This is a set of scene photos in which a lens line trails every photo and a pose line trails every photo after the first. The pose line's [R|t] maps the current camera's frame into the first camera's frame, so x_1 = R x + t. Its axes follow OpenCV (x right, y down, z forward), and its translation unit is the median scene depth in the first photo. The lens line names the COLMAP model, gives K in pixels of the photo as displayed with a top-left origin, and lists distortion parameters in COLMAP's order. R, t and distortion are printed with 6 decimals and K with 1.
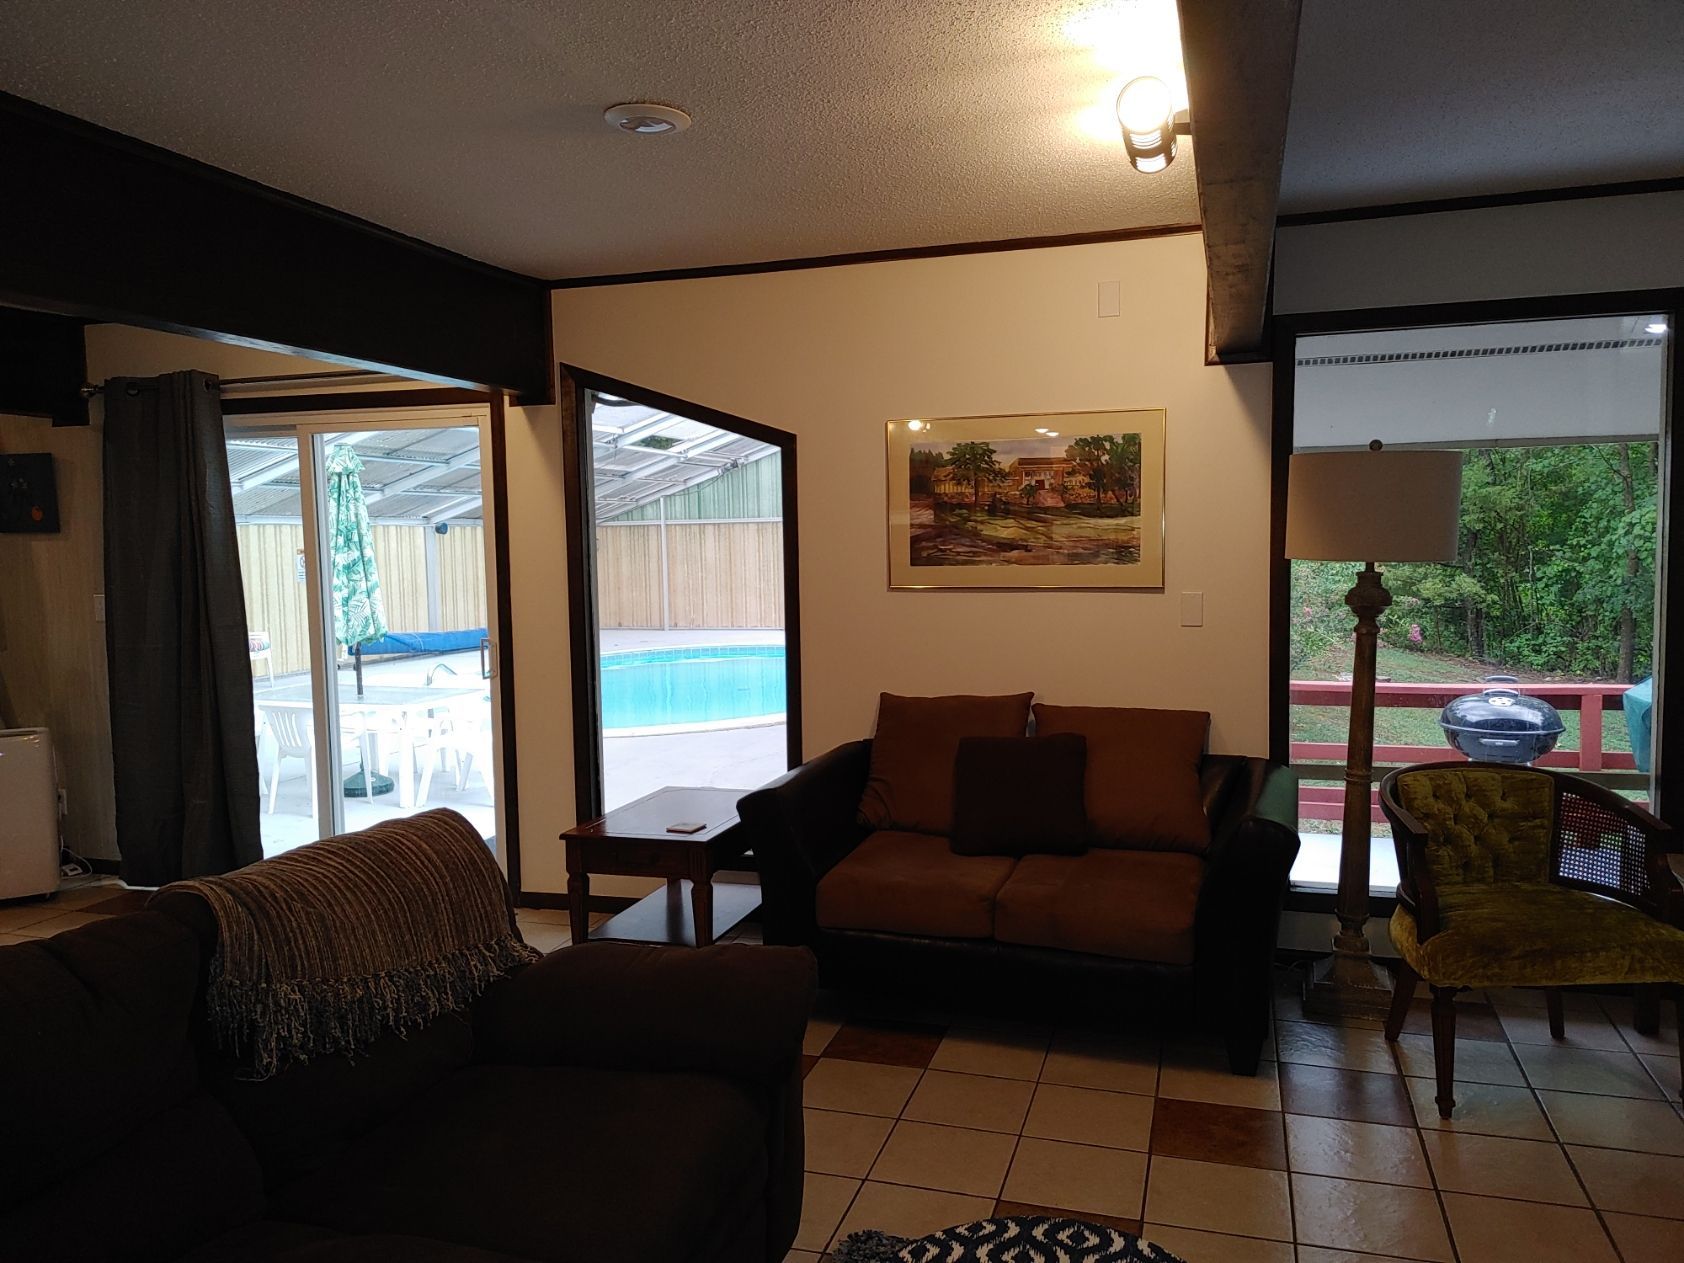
lens RADIAL K [[1254.8, 0, 835.8], [0, 1254.8, 637.7], [0, 0, 1]] dist [0.081445, -0.102870]
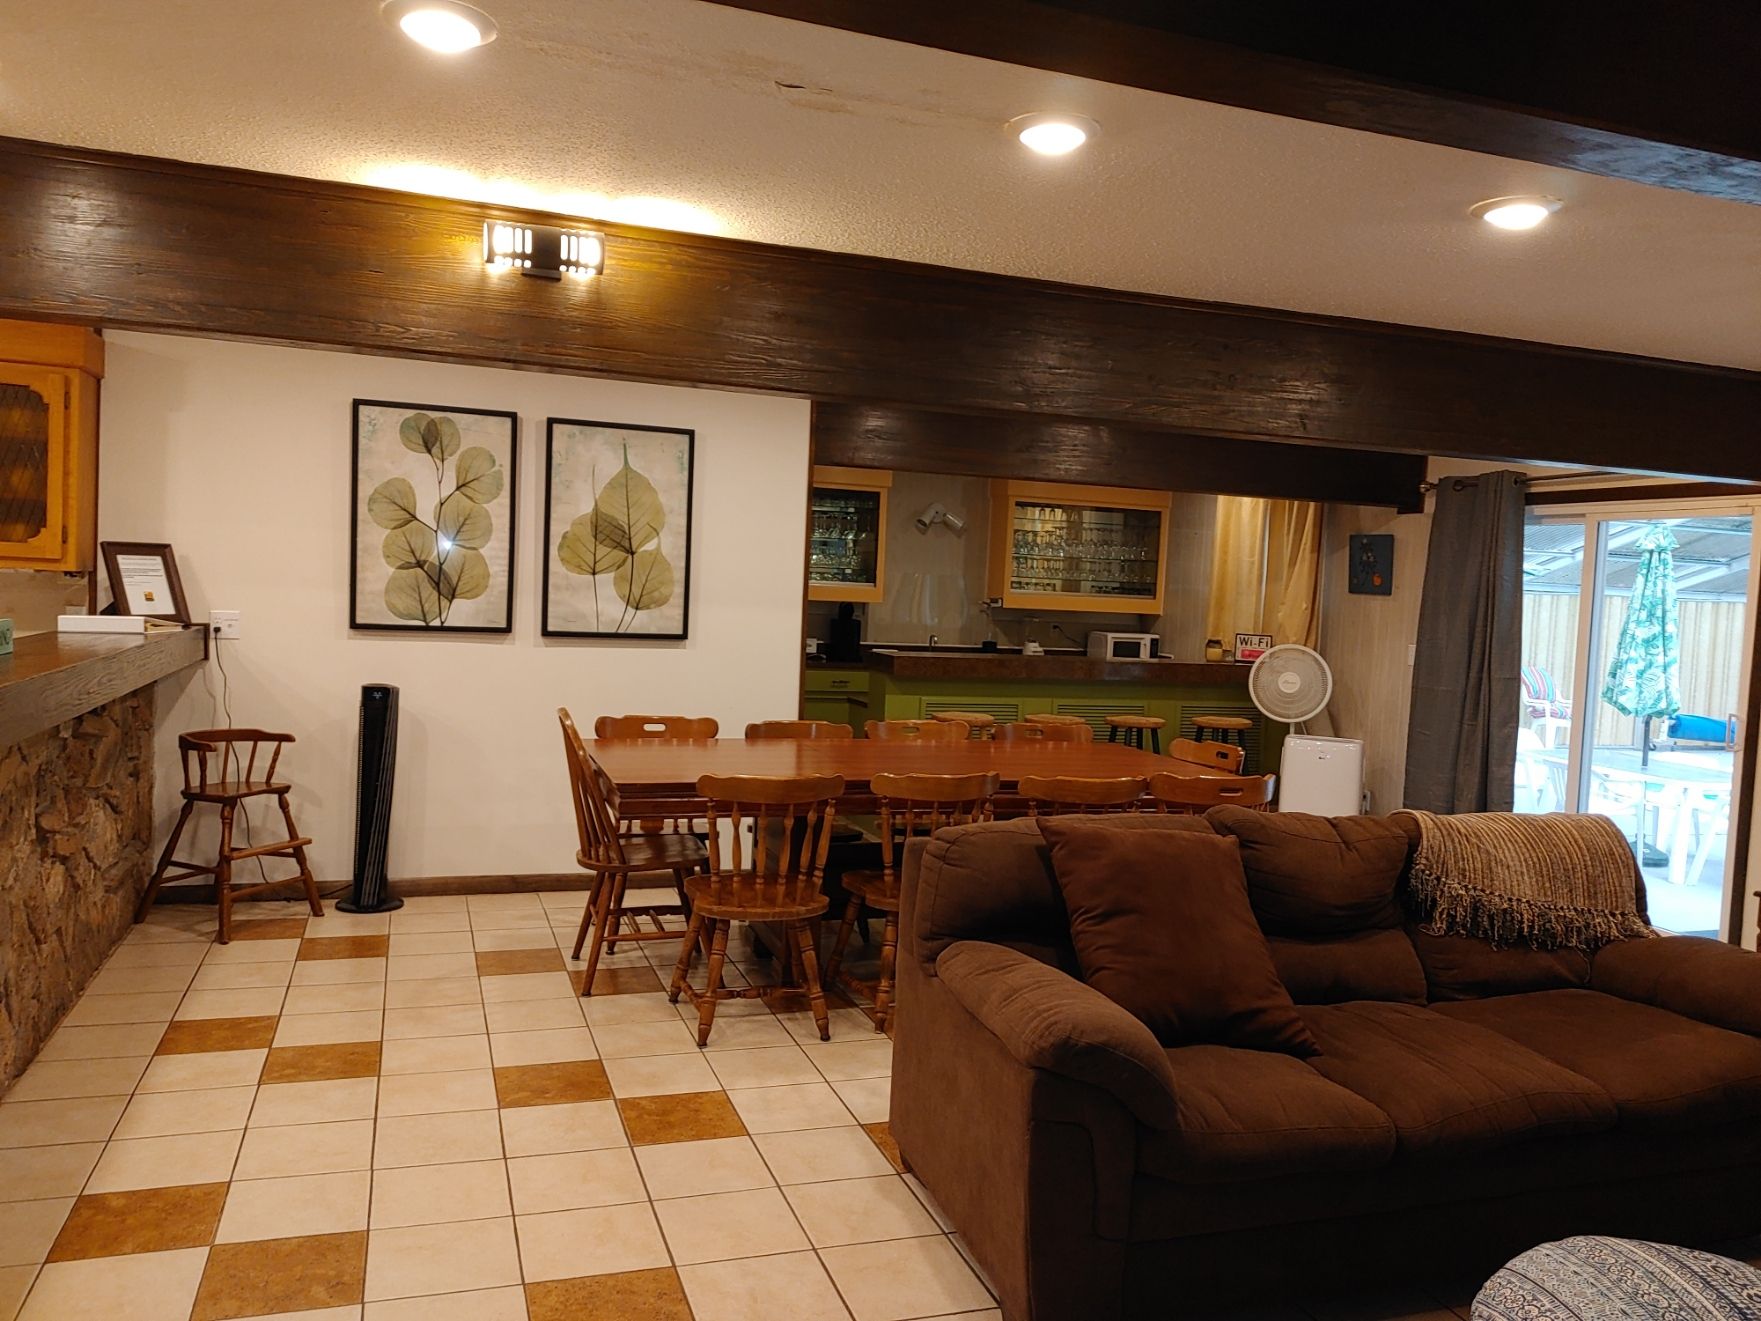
lens RADIAL K [[1312.2, 0, 873.4], [0, 1312.2, 661.0], [0, 0, 1]] dist [0.081445, -0.102870]
pose [[0.594809, 0.092721, -0.798502, 0.066436], [-0.121006, 0.992335, 0.025091, 0.005815], [0.794707, 0.081699, 0.601469, -0.092974]]
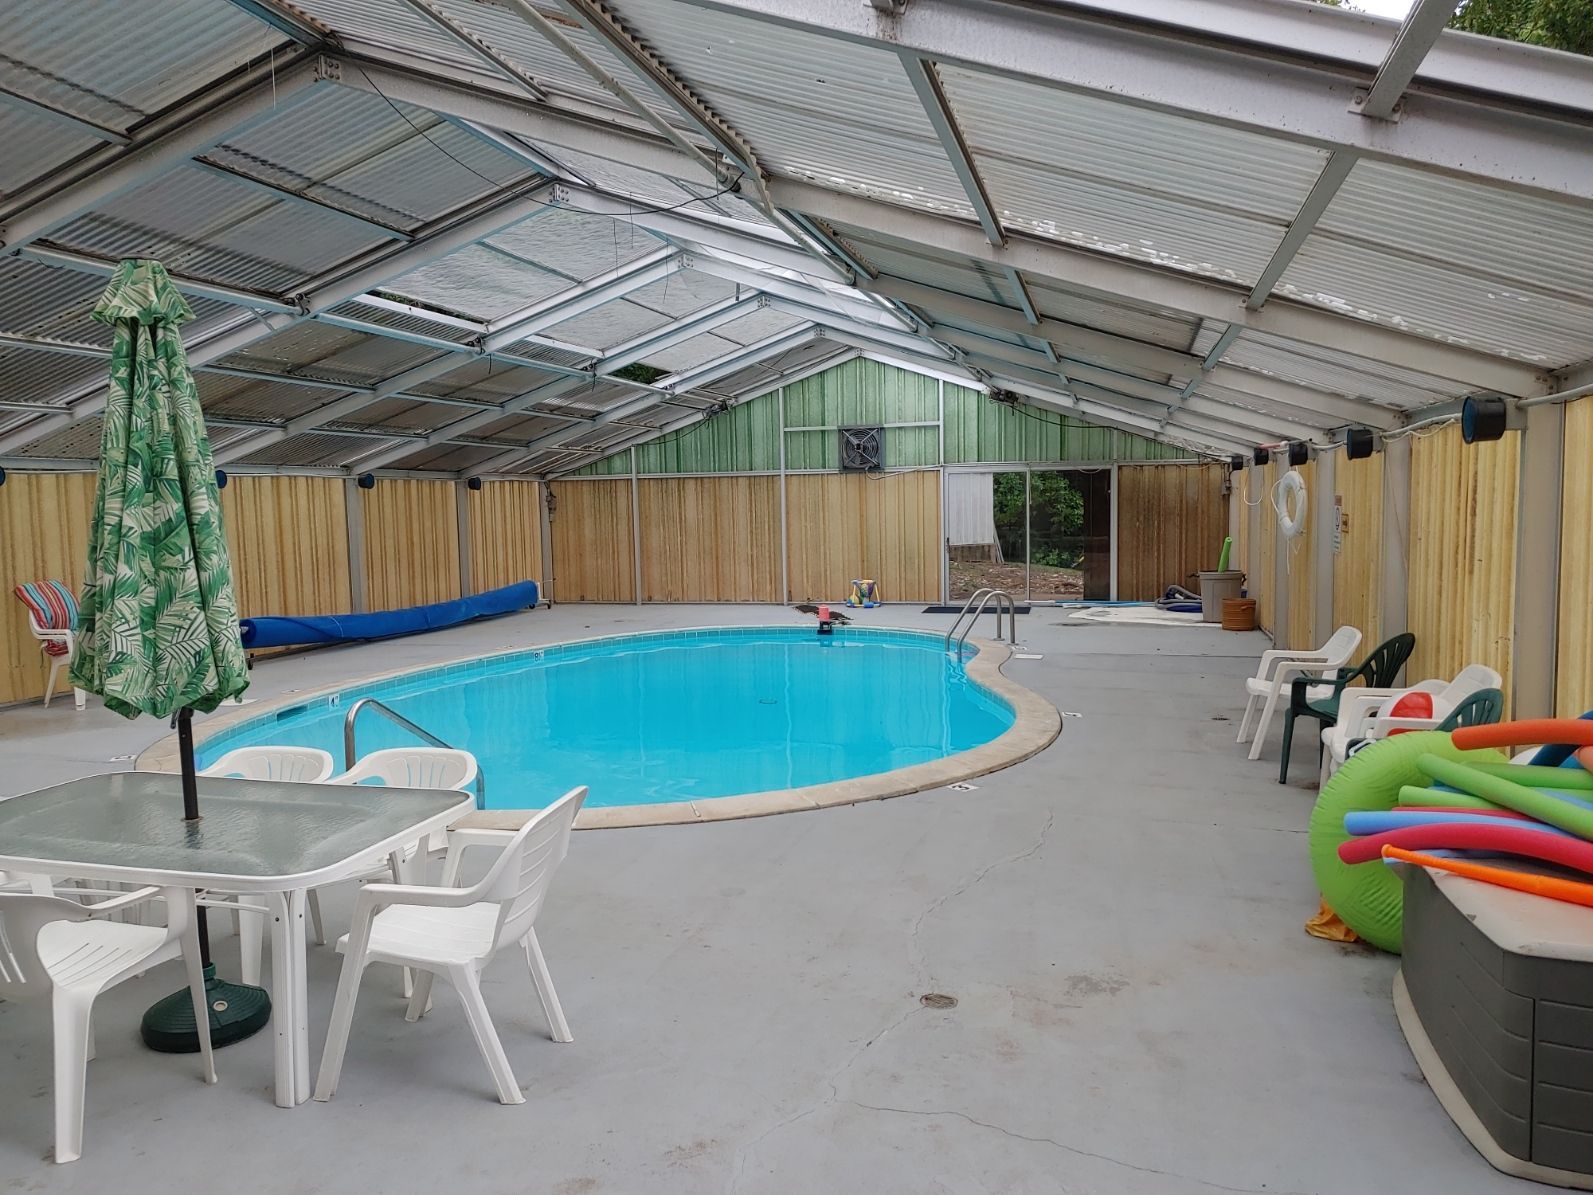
lens RADIAL K [[1187.0, 0, 794.0], [0, 1187.0, 601.5], [0, 0, 1]] dist [0.081445, -0.102870]
pose [[0.999138, -0.003984, 0.041314, -0.112446], [0.003749, 0.999976, 0.005758, -0.021837], [-0.041336, -0.005598, 0.999130, 0.355701]]
